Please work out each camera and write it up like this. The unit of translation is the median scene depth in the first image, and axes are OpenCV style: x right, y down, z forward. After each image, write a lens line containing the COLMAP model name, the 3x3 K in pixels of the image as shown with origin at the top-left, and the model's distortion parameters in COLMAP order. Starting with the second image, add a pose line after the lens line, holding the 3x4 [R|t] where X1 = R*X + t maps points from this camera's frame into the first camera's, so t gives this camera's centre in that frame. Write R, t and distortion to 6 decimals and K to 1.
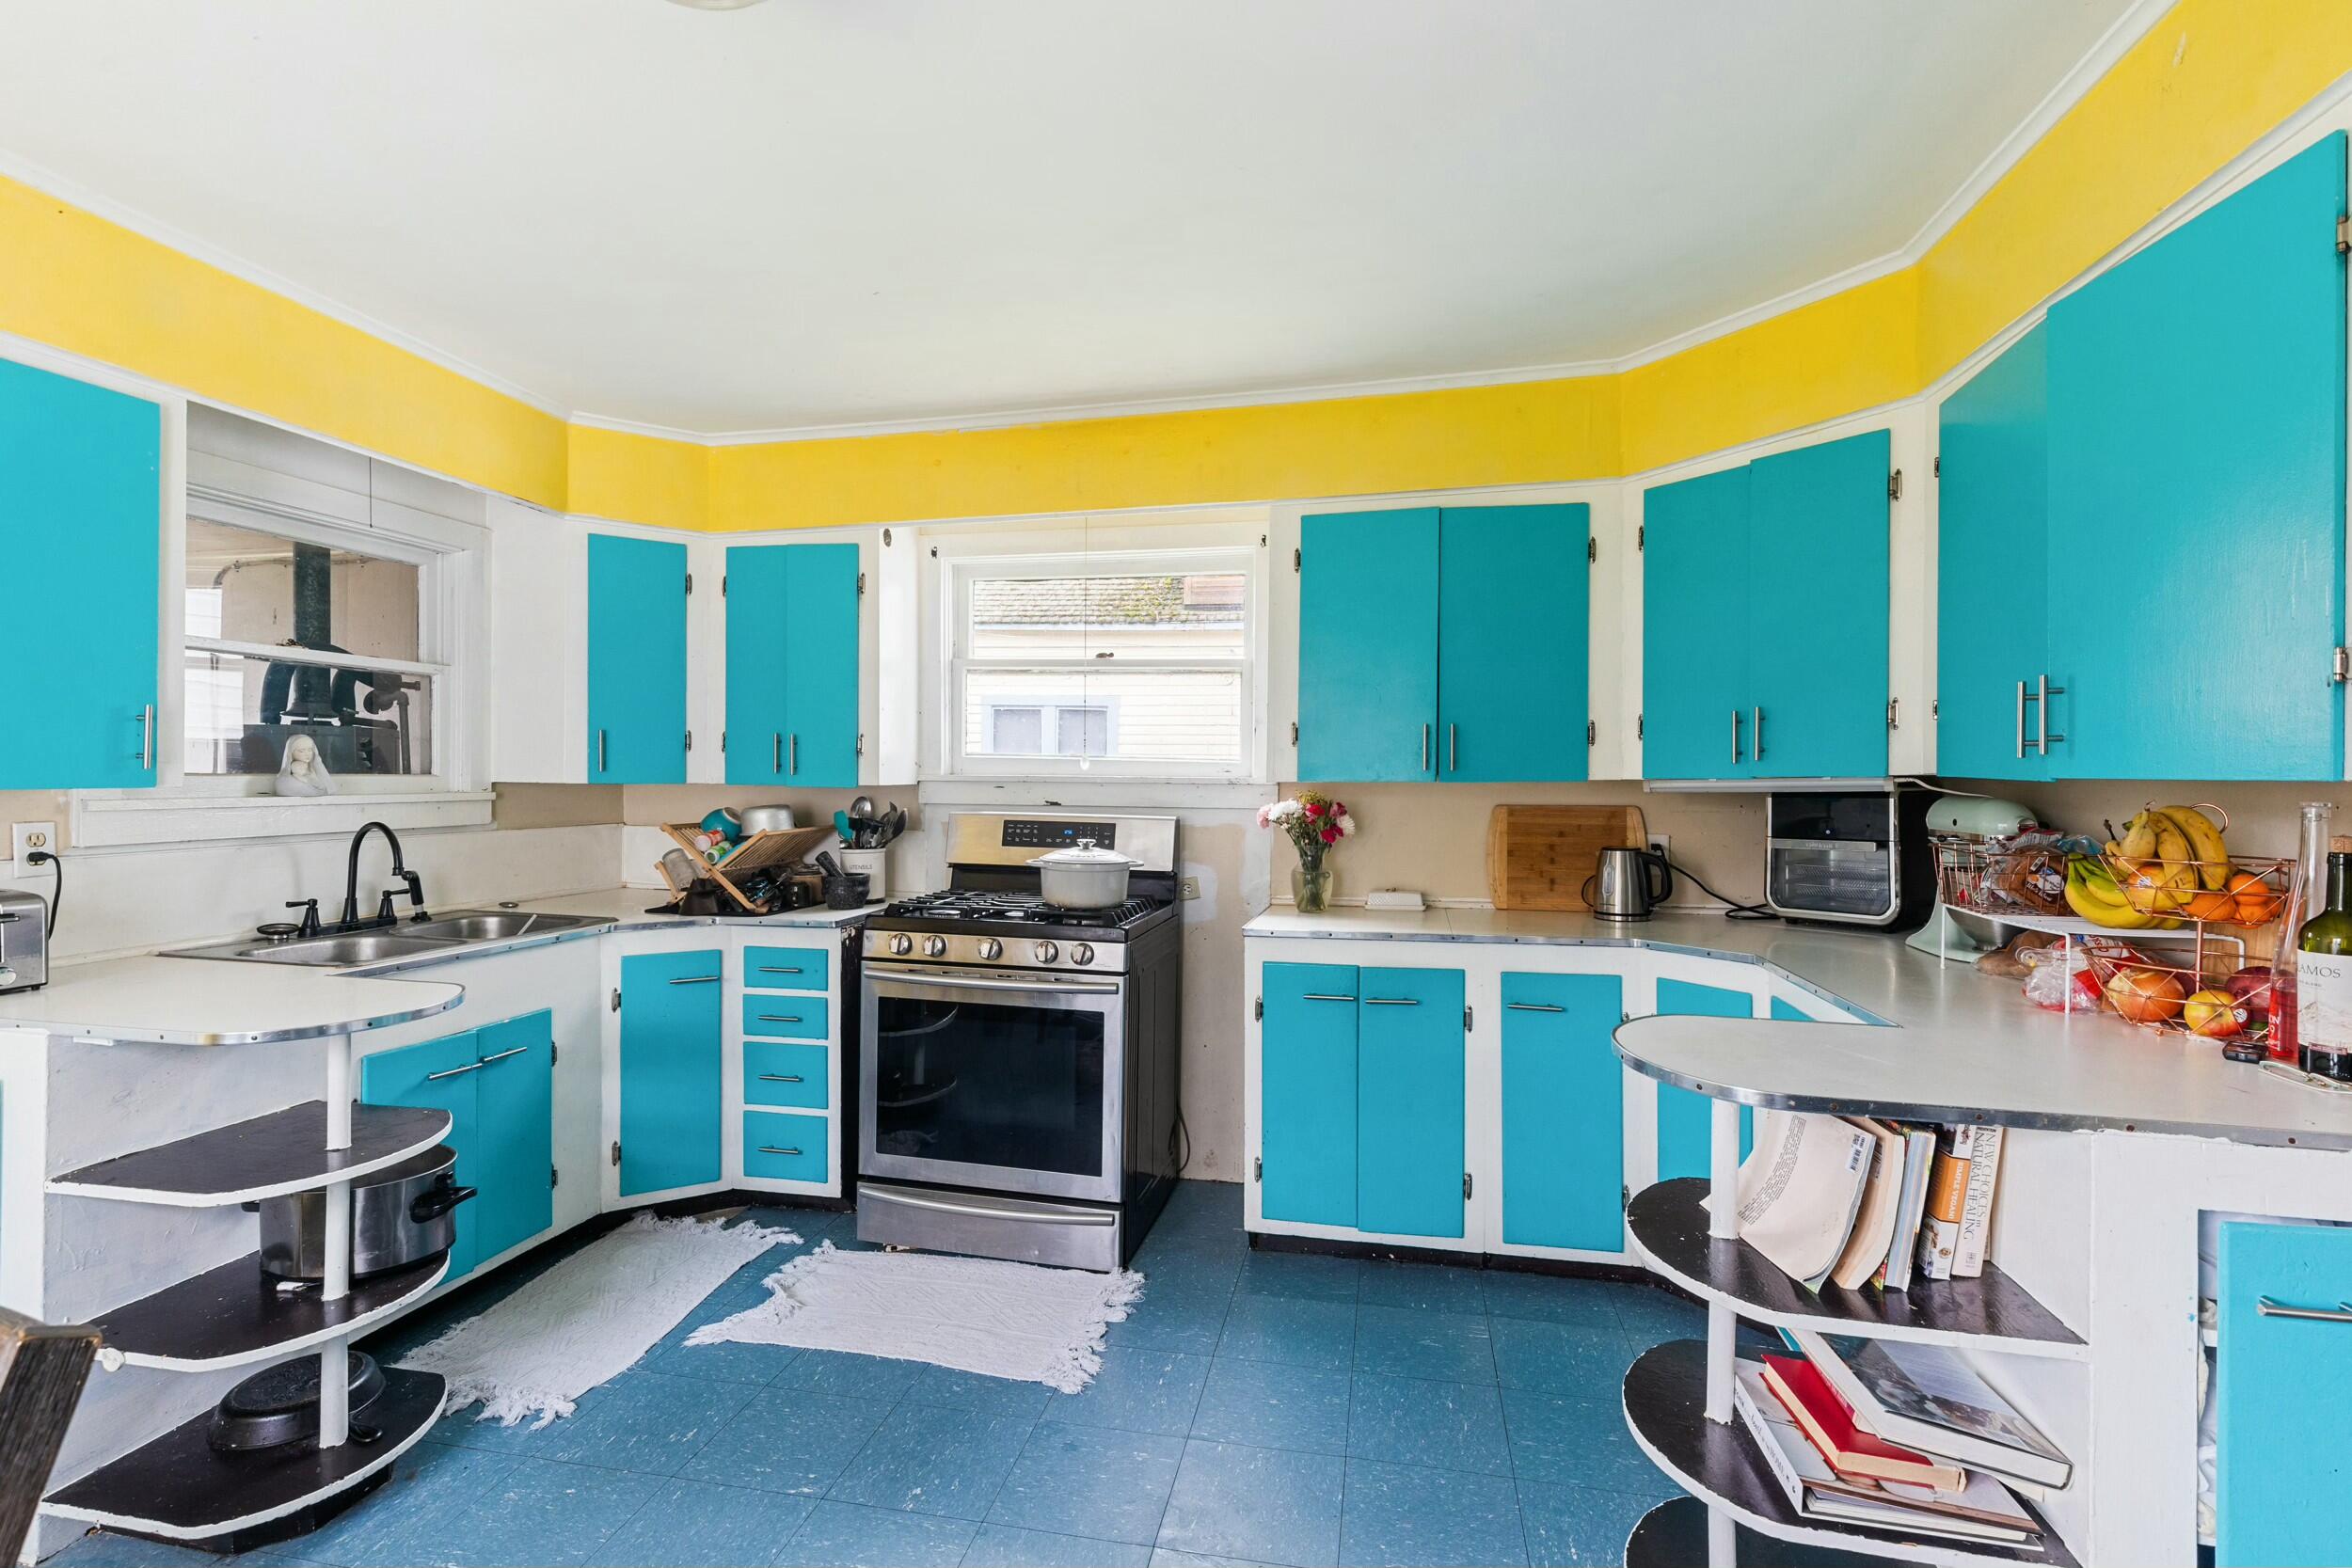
lens RADIAL K [[1078.1, 0, 1155.7], [0, 1078.1, 770.6], [0, 0, 1]] dist [0.017440, 0.000214]
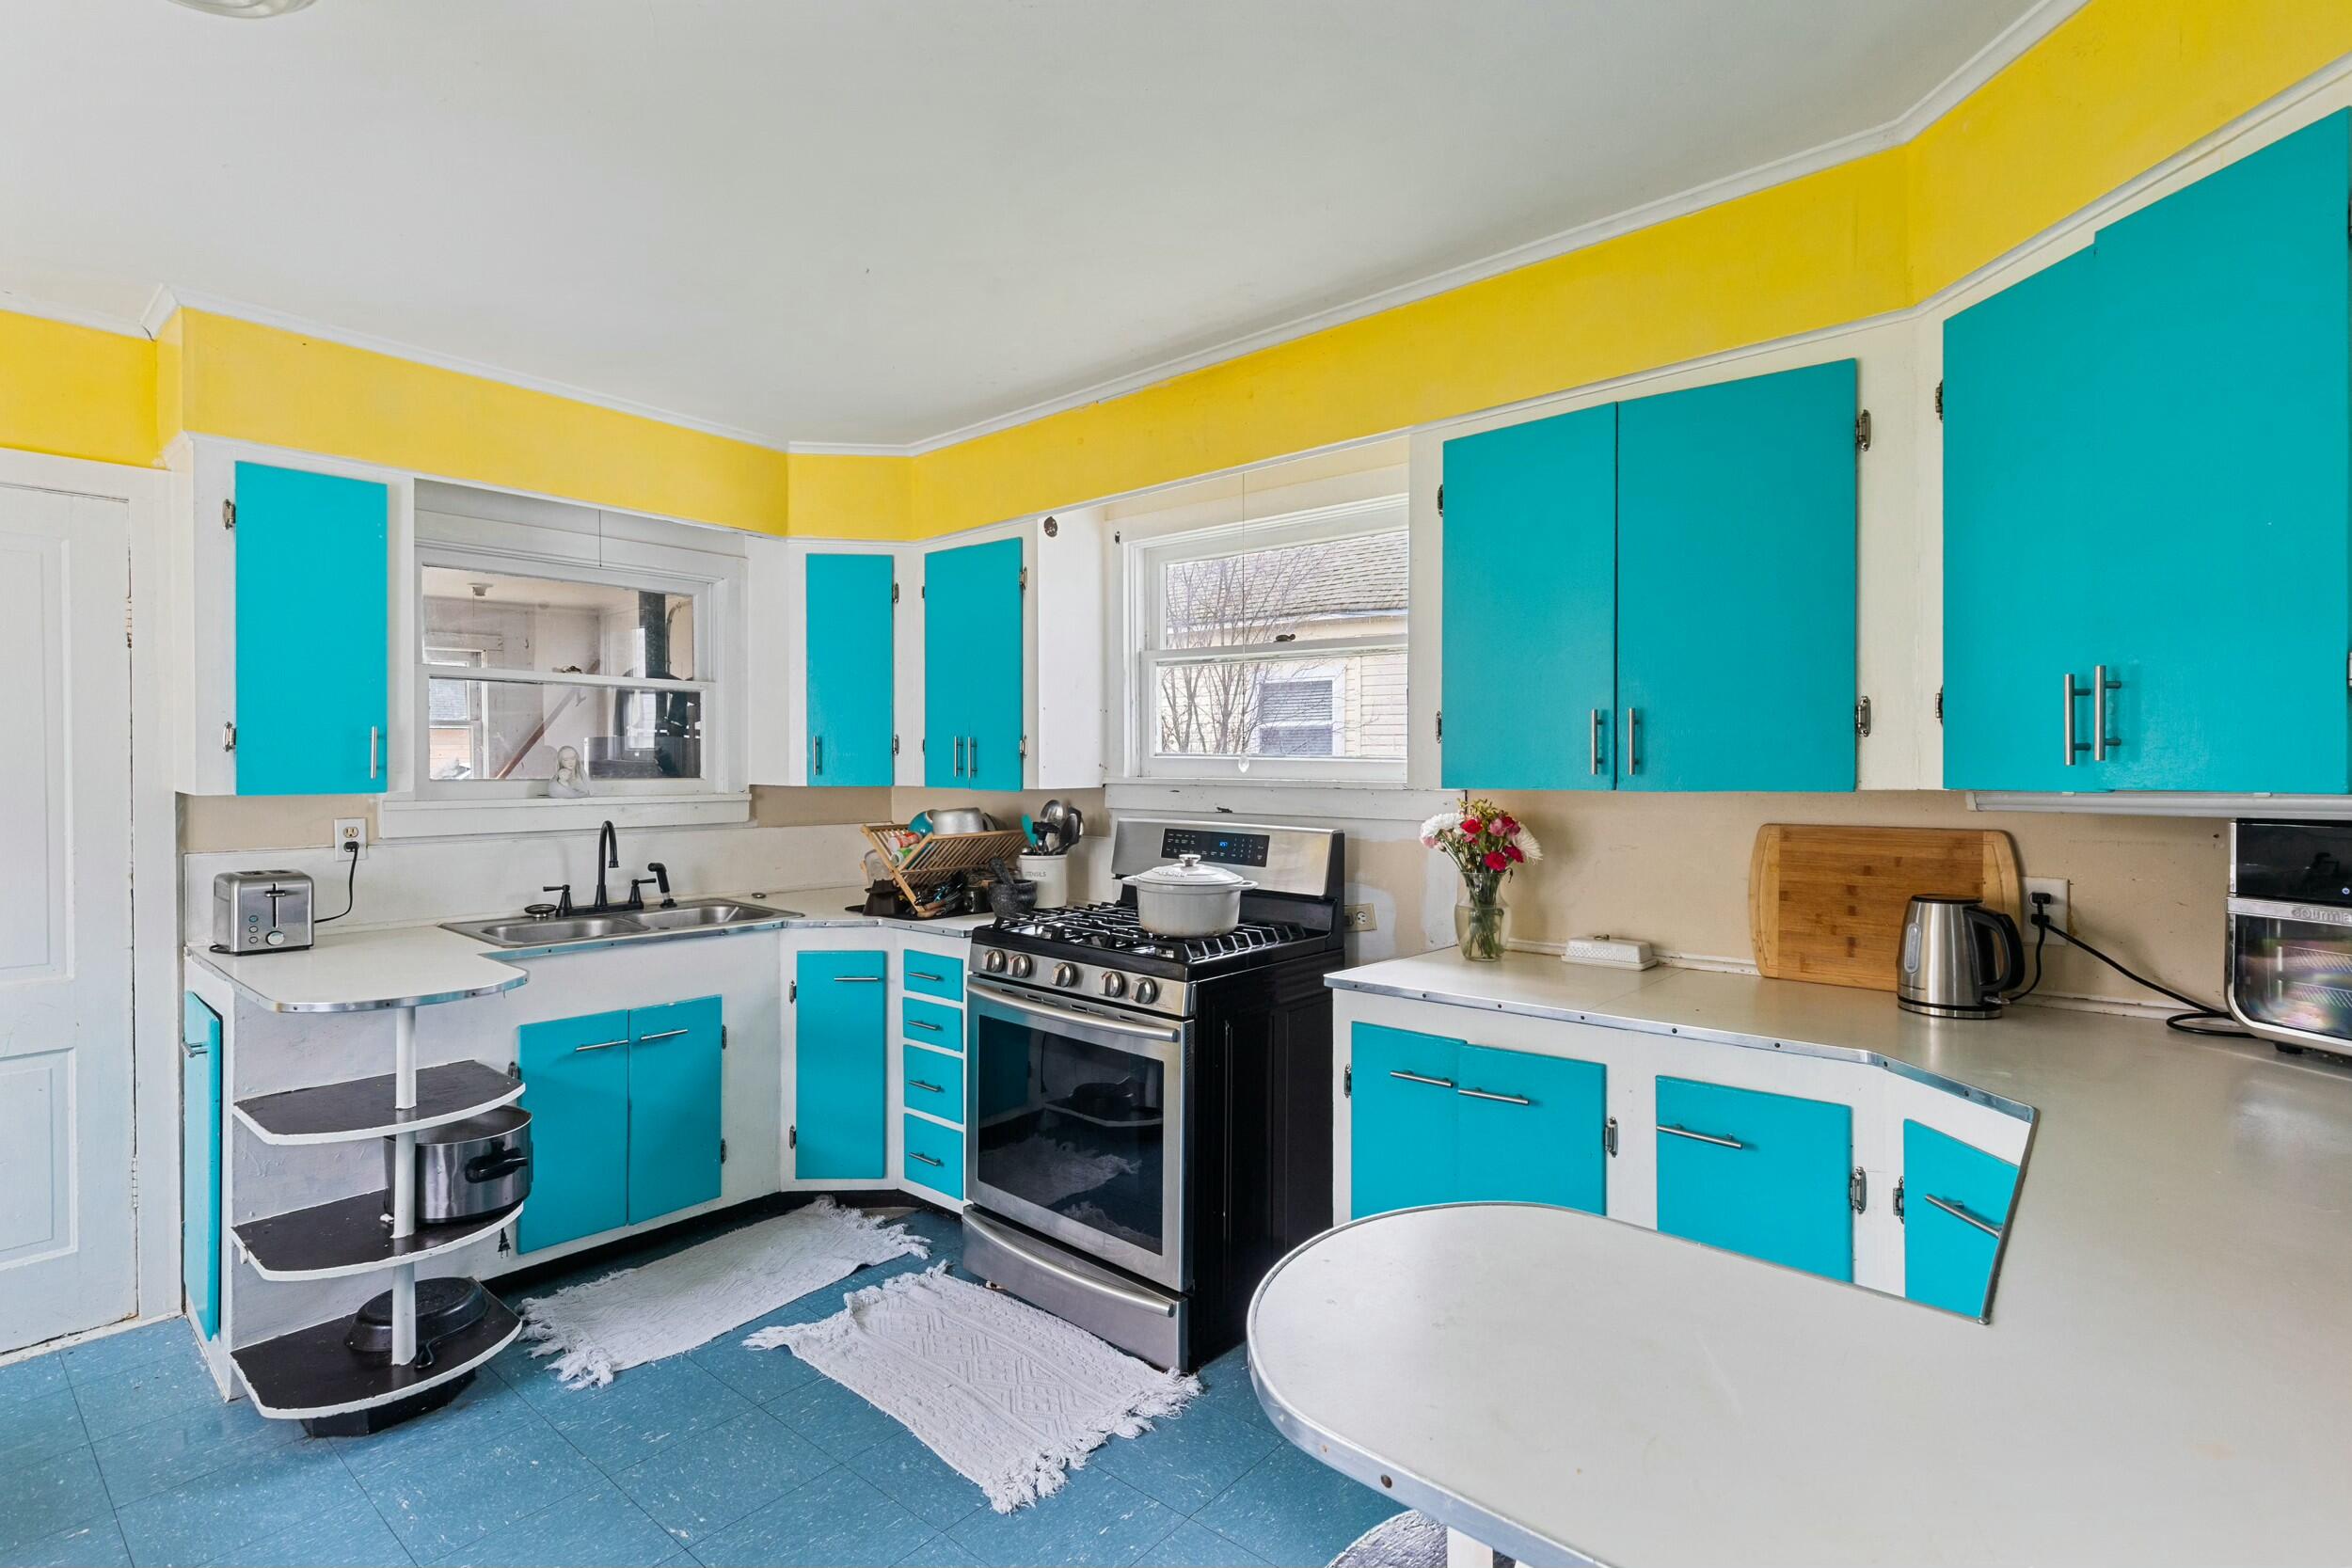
lens RADIAL K [[1108.4, 0, 1165.1], [0, 1108.4, 763.0], [0, 0, 1]] dist [0.016277, -0.000144]
pose [[0.881945, -0.005726, -0.471317, 0.333752], [0.005800, 0.999982, -0.001295, -0.008429], [0.471316, -0.001592, 0.881963, 0.213249]]
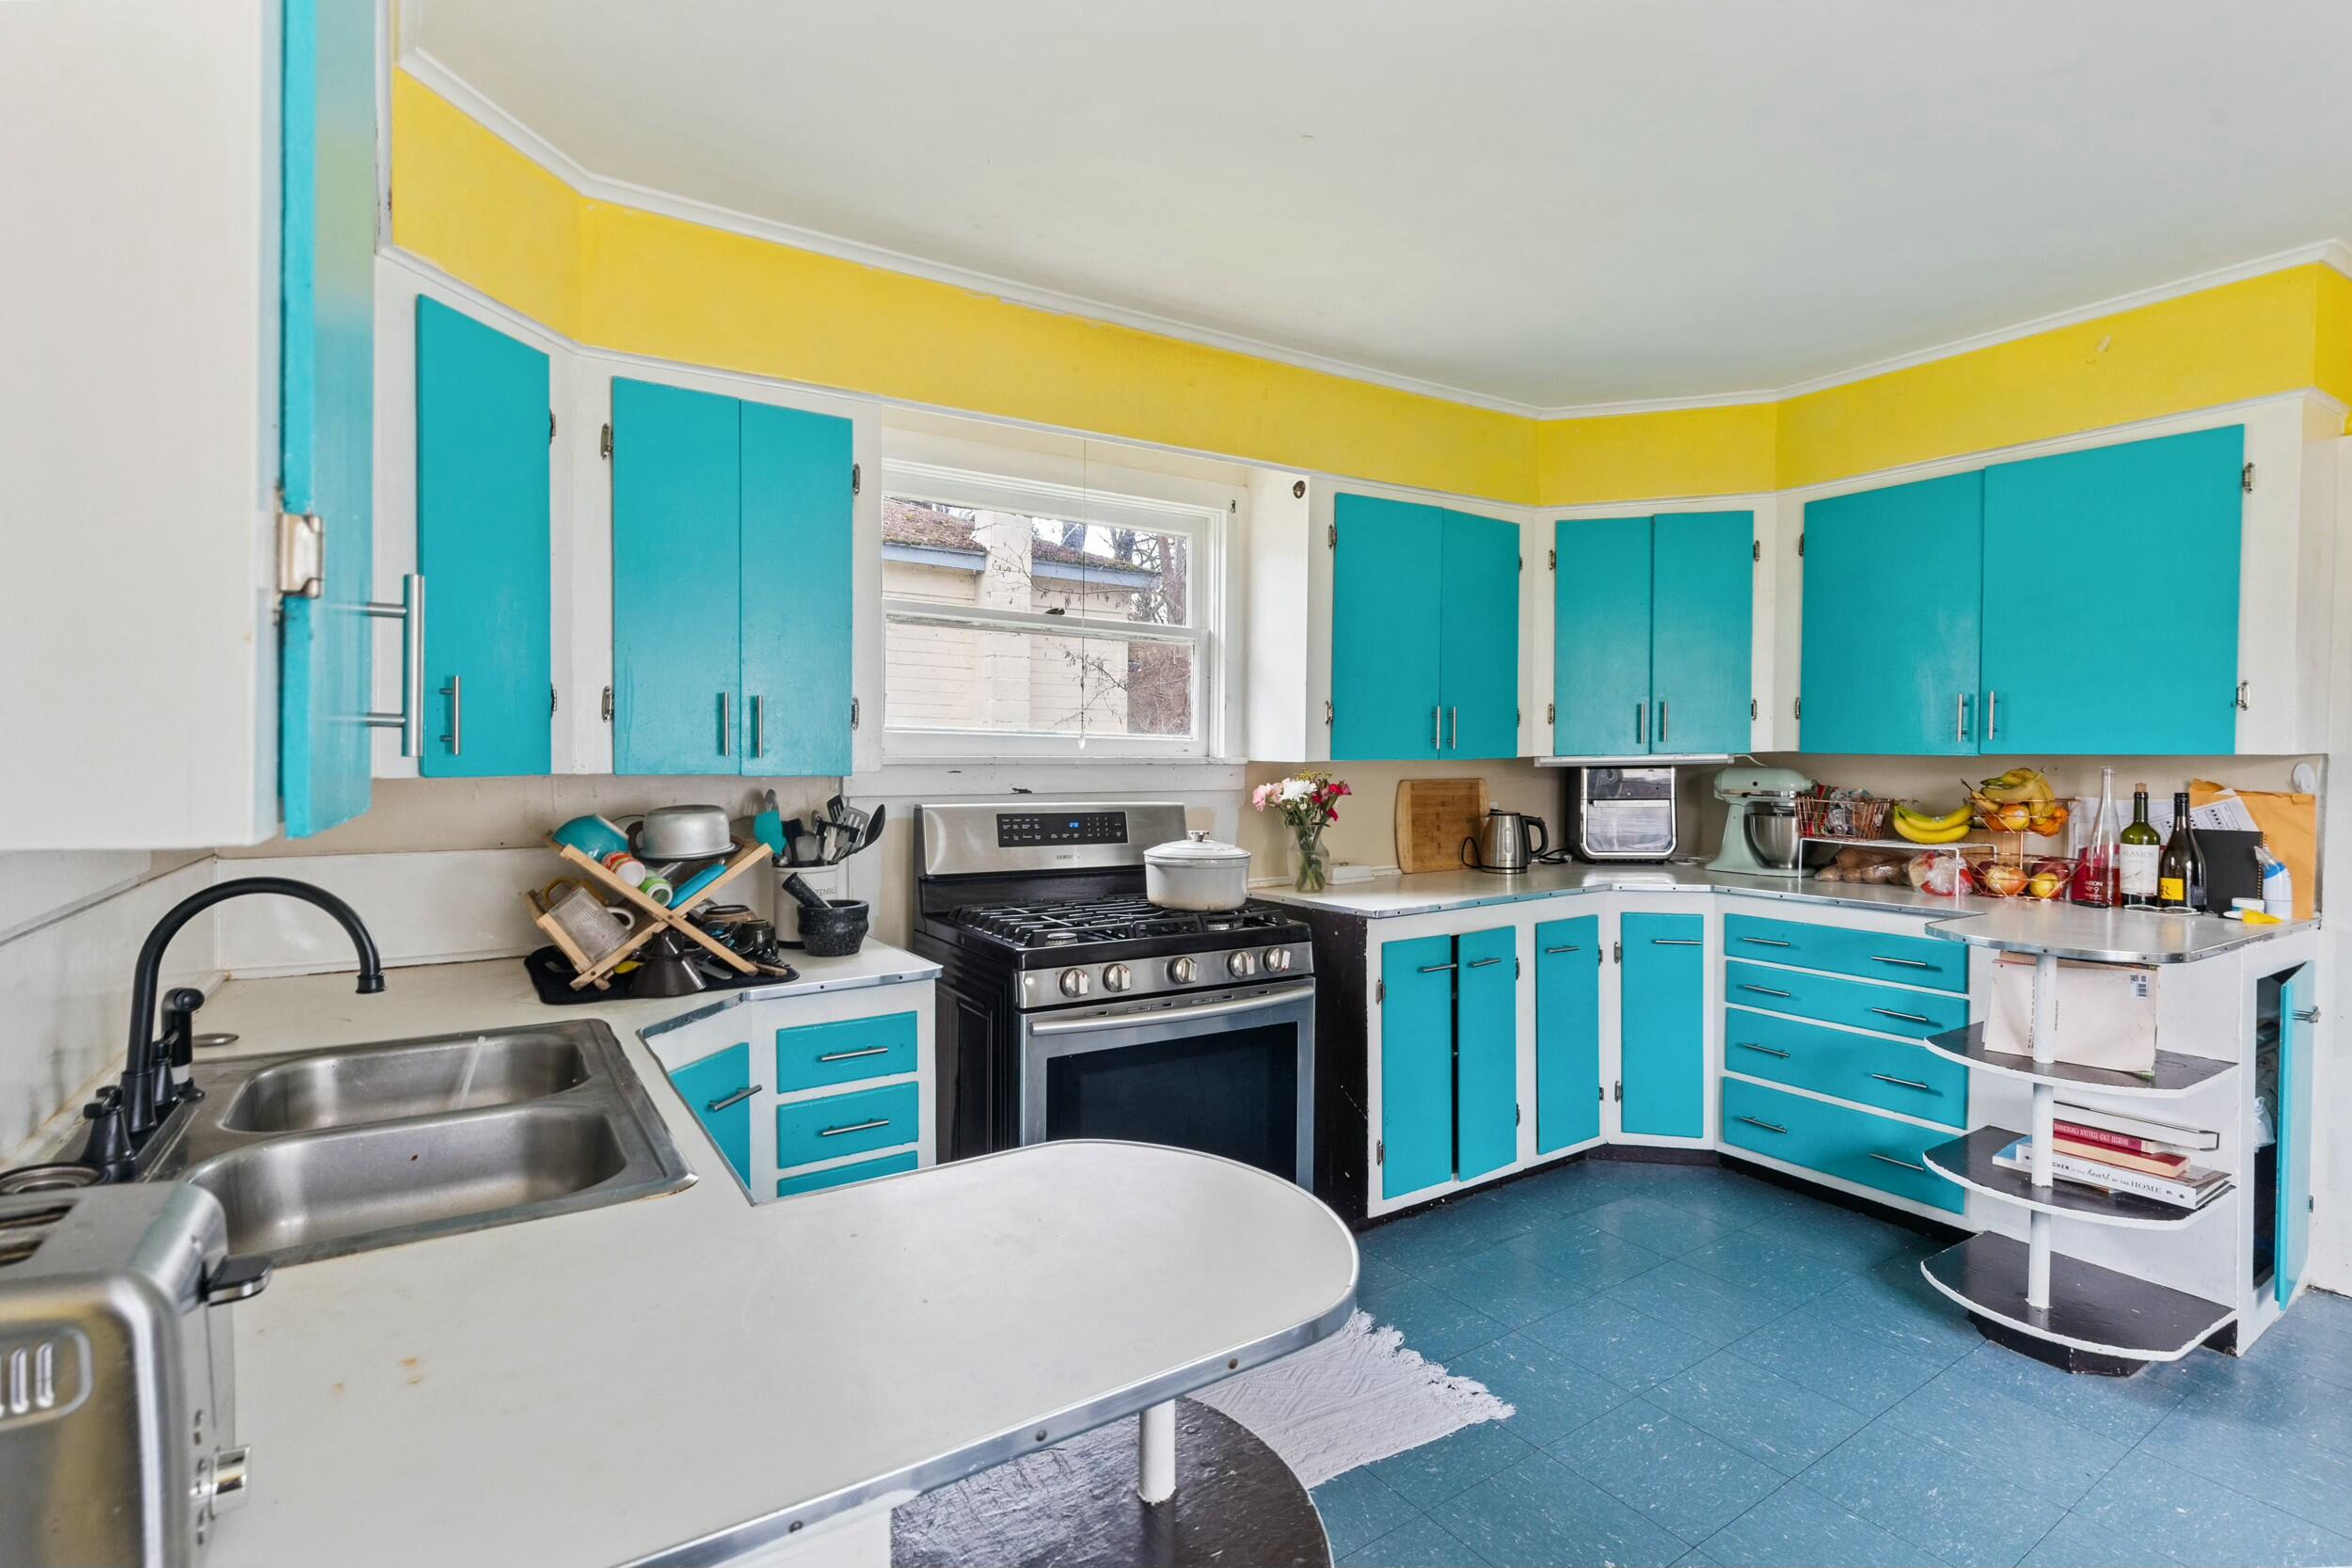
lens RADIAL K [[1108.4, 0, 1165.1], [0, 1108.4, 763.0], [0, 0, 1]] dist [0.016277, -0.000144]
pose [[0.698510, -0.011314, 0.715511, -0.711992], [0.001392, 0.999895, 0.014452, -0.002513], [-0.715599, -0.009099, 0.698452, 0.402658]]
